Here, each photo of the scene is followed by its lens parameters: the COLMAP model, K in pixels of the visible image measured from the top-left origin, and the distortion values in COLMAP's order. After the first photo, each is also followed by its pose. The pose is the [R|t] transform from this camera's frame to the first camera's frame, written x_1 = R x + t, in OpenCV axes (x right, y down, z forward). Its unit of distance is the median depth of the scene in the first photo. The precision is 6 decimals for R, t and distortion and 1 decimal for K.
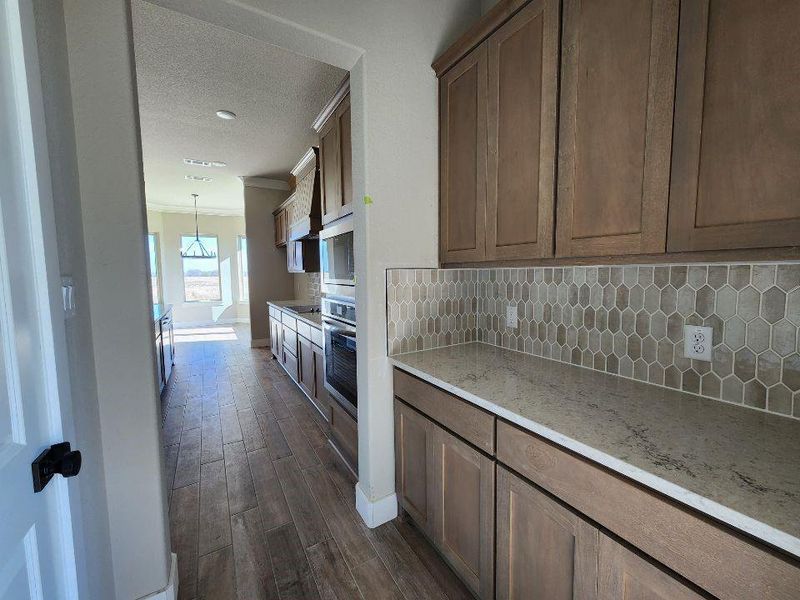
lens RADIAL K [[325.6, 0, 400.0], [0, 325.6, 300.0], [0, 0, 1]] dist [0.000399, -0.000679]
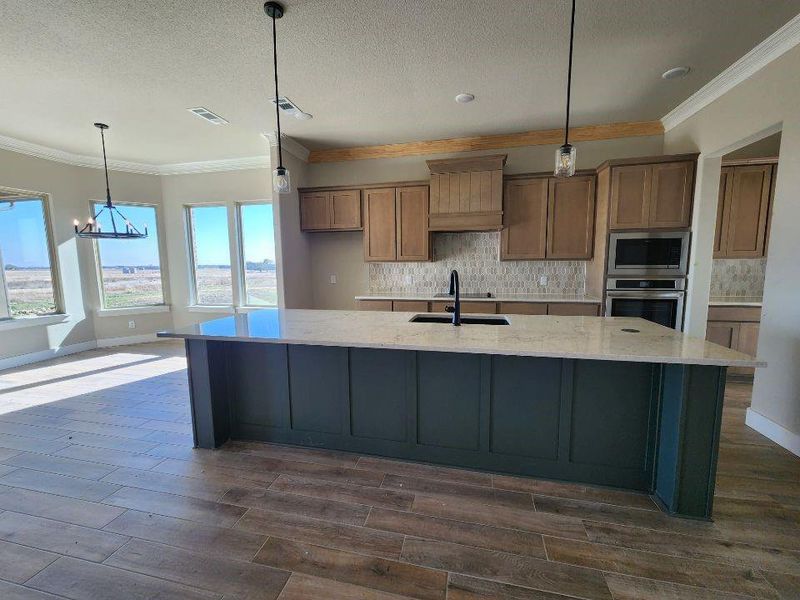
lens RADIAL K [[325.6, 0, 400.0], [0, 325.6, 300.0], [0, 0, 1]] dist [0.000399, -0.000679]
pose [[0.687628, -0.079901, 0.721653, -3.000368], [0.063833, 0.996731, 0.049534, -0.068064], [-0.723252, 0.012004, 0.690480, 1.022952]]
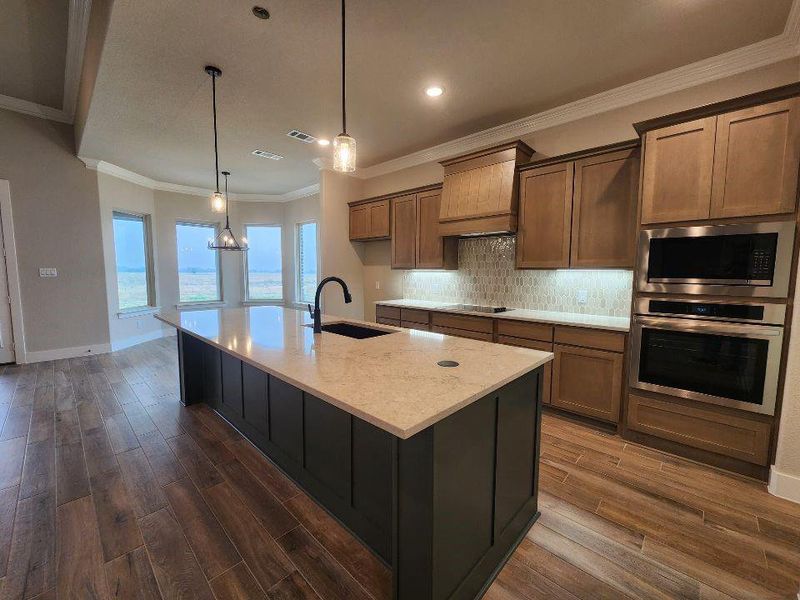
lens RADIAL K [[325.6, 0, 400.0], [0, 325.6, 300.0], [0, 0, 1]] dist [0.000399, -0.000679]
pose [[0.961675, -0.005333, 0.274141, -1.778713], [0.004797, 0.999985, 0.002628, -0.006429], [-0.274151, -0.001213, 0.961686, 0.352594]]
